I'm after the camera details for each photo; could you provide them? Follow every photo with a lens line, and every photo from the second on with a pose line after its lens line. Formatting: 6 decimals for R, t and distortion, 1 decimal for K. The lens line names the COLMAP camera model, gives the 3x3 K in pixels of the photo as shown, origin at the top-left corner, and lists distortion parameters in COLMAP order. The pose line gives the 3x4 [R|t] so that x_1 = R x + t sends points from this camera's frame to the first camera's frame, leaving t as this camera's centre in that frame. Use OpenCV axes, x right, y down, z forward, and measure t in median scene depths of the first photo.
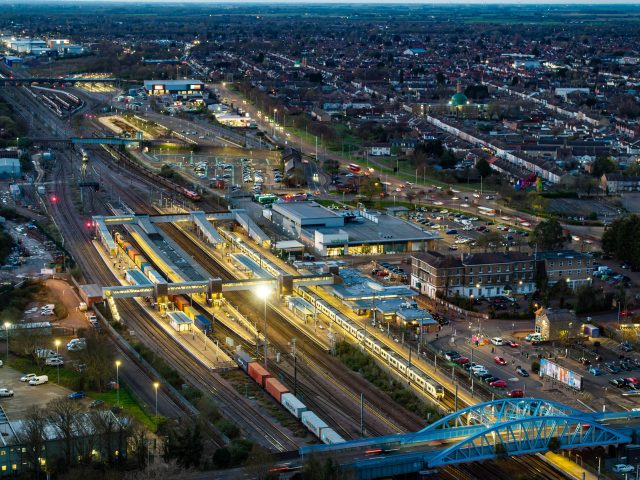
lens RADIAL K [[1476.2, 0, 320.0], [0, 1476.2, 240.0], [0, 0, 1]] dist [-0.316186, 2.595323]
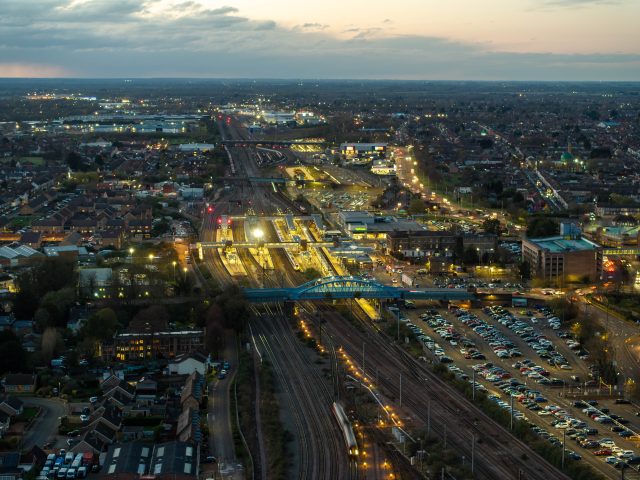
lens RADIAL K [[1476.2, 0, 320.0], [0, 1476.2, 240.0], [0, 0, 1]] dist [-0.316186, 2.595323]
pose [[0.978832, 0.018748, -0.203806, 0.222428], [-0.029434, 0.998339, -0.049531, 0.069527], [0.202539, 0.054481, 0.977758, -0.442637]]
